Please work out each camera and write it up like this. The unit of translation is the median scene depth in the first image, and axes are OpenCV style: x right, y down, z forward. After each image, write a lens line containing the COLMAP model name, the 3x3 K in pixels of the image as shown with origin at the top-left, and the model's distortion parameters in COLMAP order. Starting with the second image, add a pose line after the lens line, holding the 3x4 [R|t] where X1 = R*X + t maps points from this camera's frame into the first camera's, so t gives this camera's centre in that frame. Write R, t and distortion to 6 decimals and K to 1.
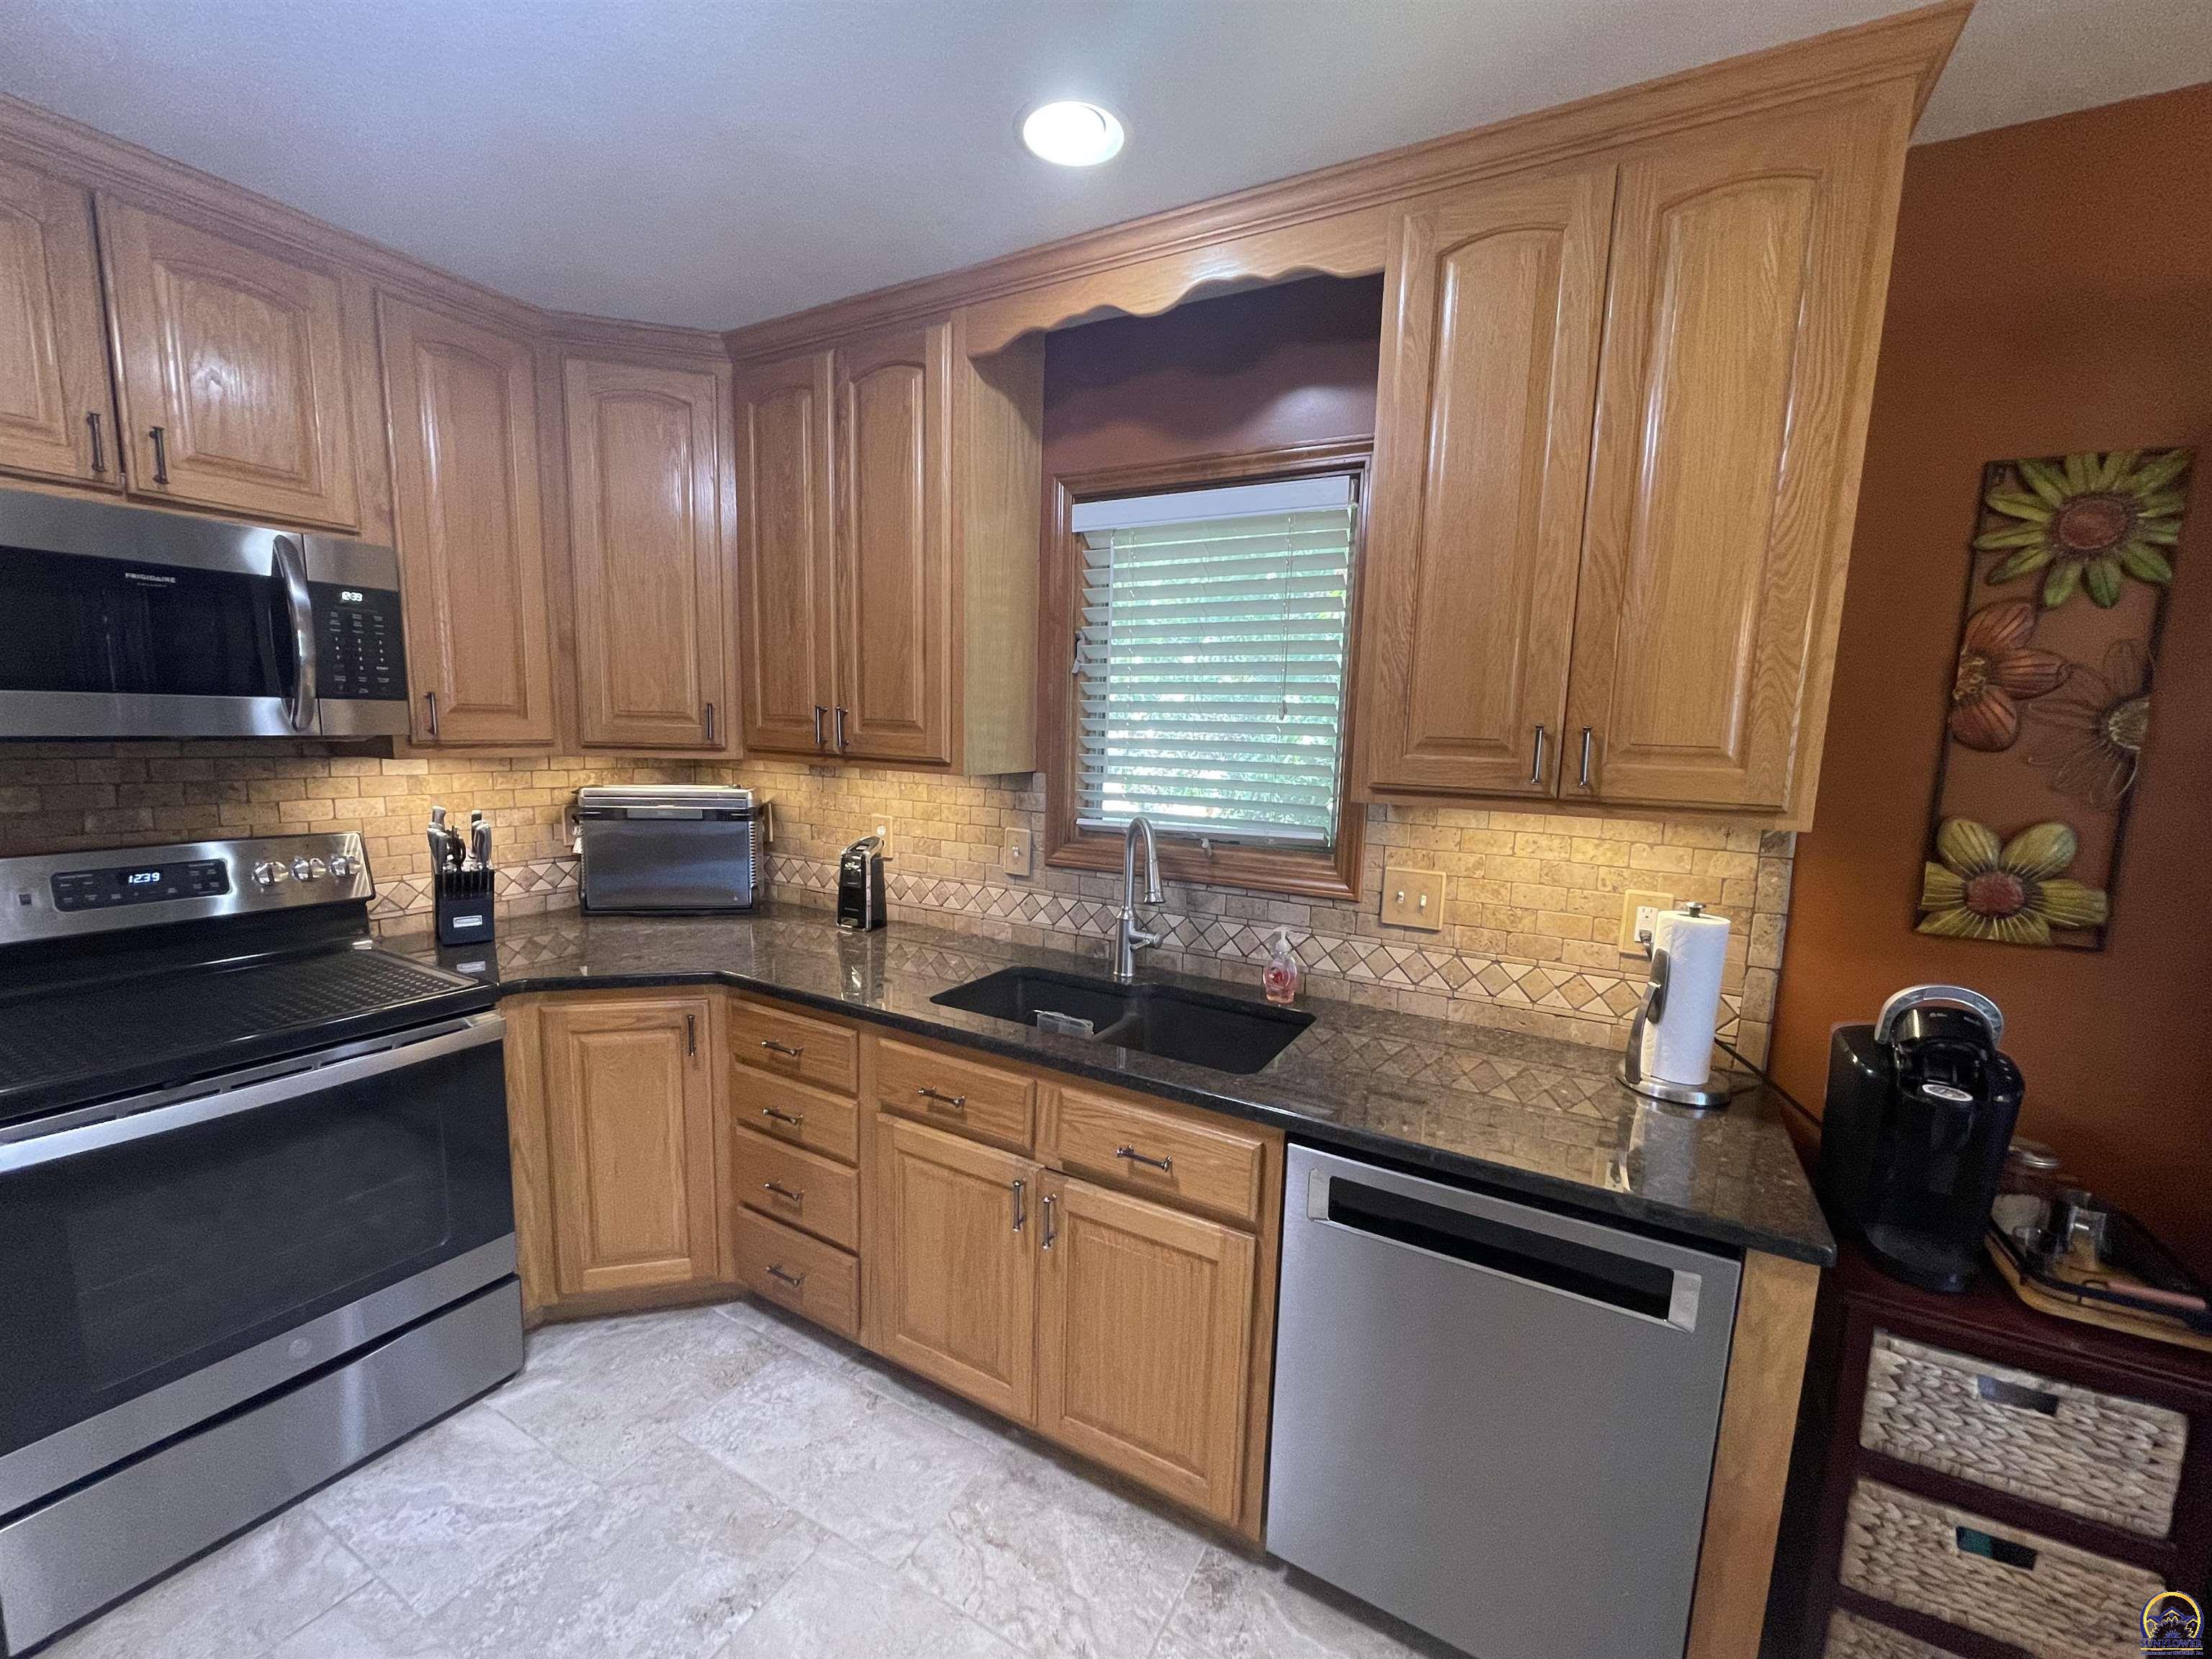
lens RADIAL K [[896.1, 0, 1107.3], [0, 896.1, 845.5], [0, 0, 1]] dist [-0.000101, 0.000538]
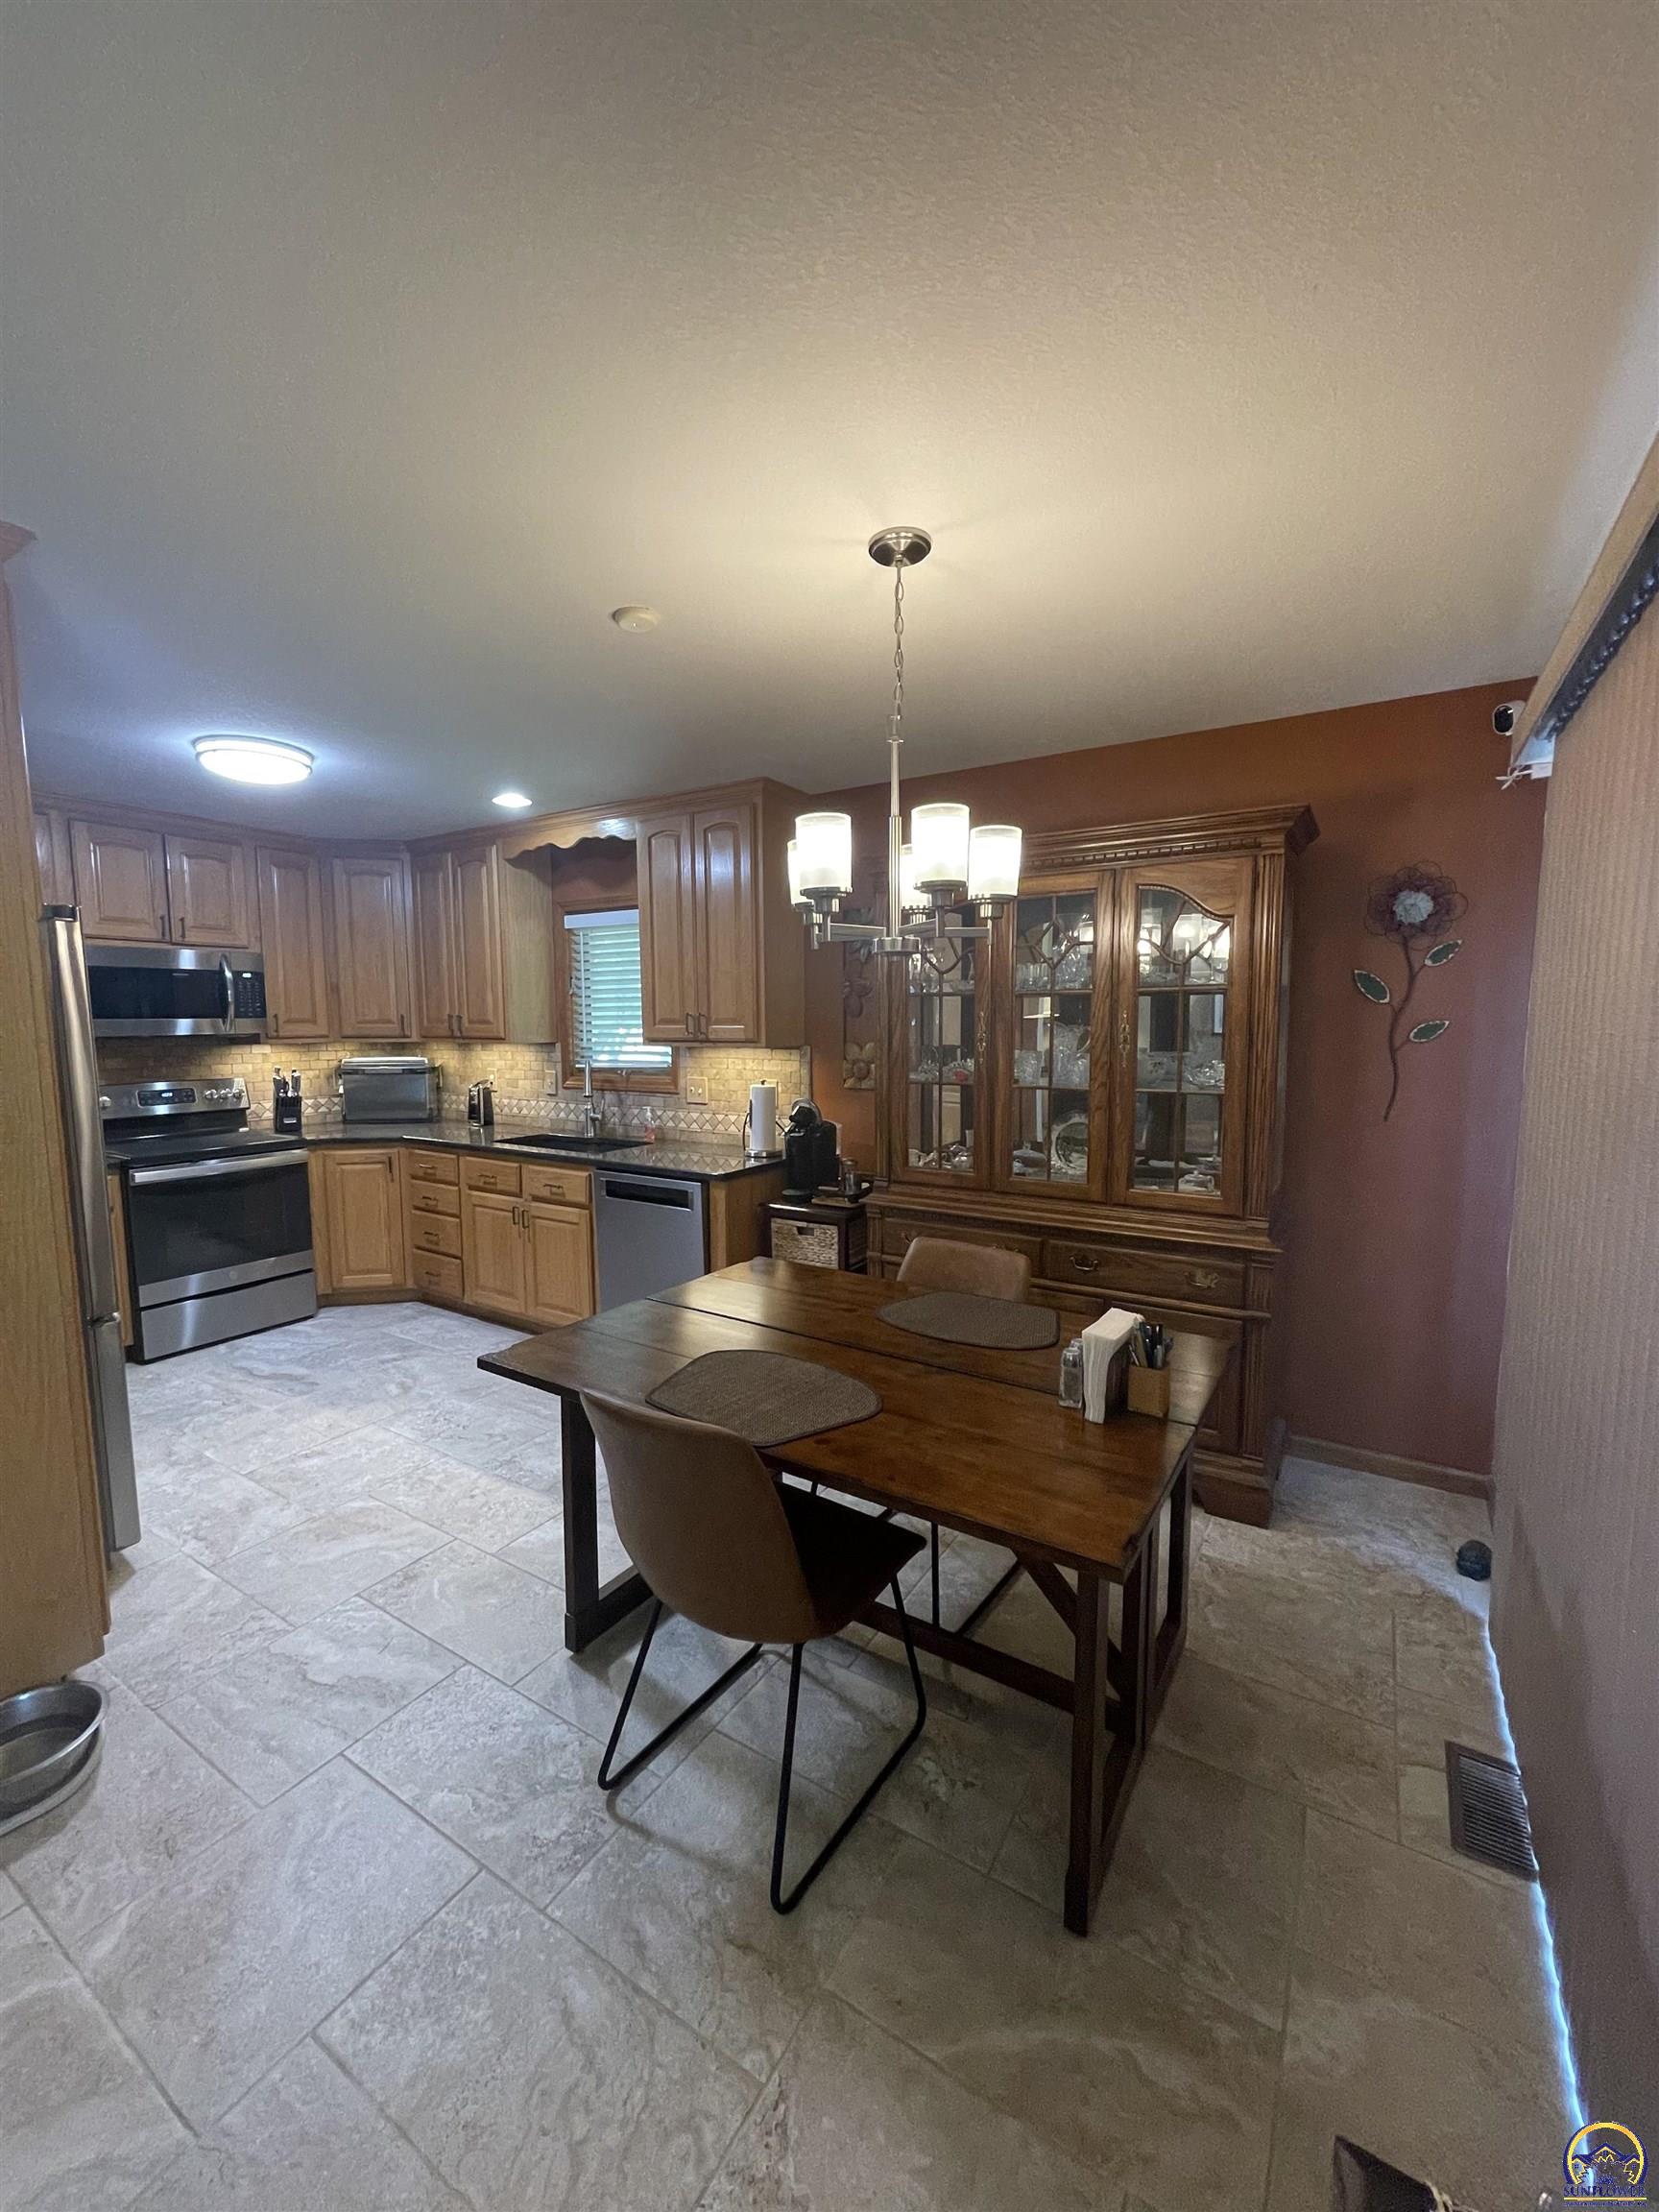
lens RADIAL K [[884.1, 0, 815.5], [0, 884.1, 1104.9], [0, 0, 1]] dist [0.002055, -0.012964]
pose [[0.998262, -0.028345, -0.051672, 0.844502], [0.026190, 0.998778, -0.041919, 0.221852], [0.052797, 0.040493, 0.997784, -1.353274]]
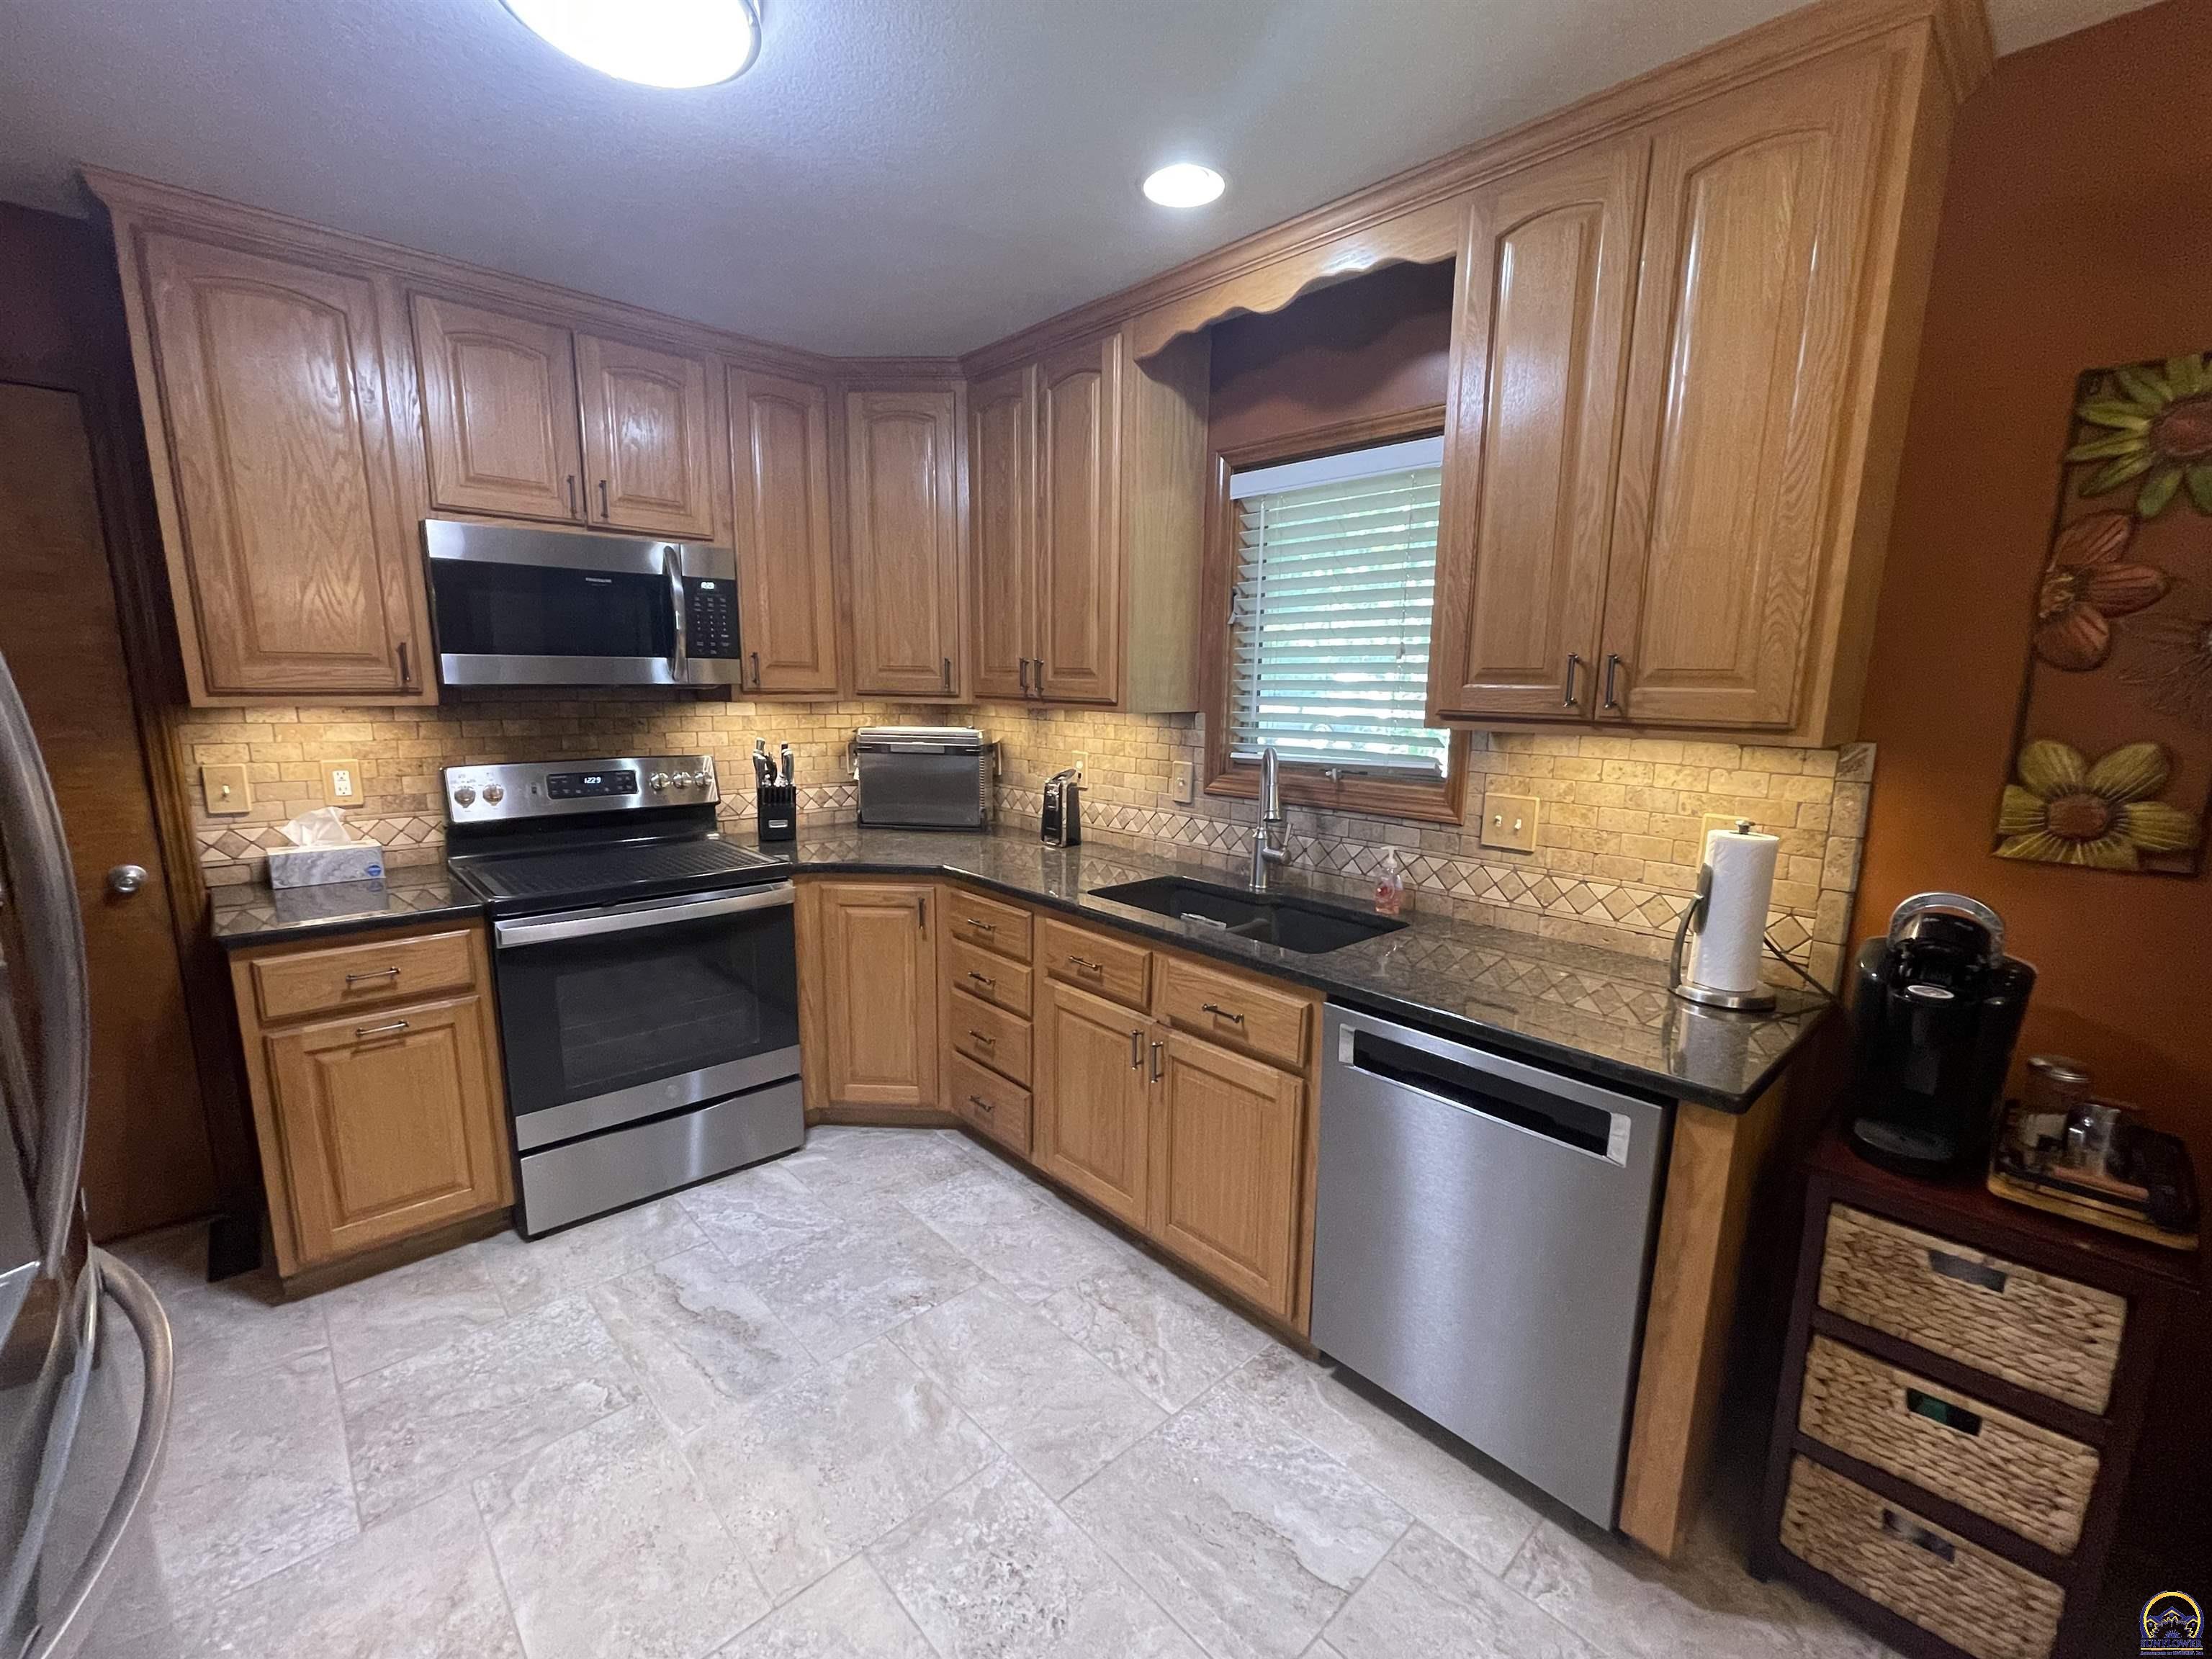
lens RADIAL K [[933.3, 0, 1109.5], [0, 933.3, 844.7], [0, 0, 1]] dist [-0.002060, 0.000147]
pose [[0.951814, 0.038696, -0.304225, 0.252366], [-0.029051, 0.998923, 0.036170, 0.066801], [0.305297, -0.025589, 0.951913, -0.248562]]
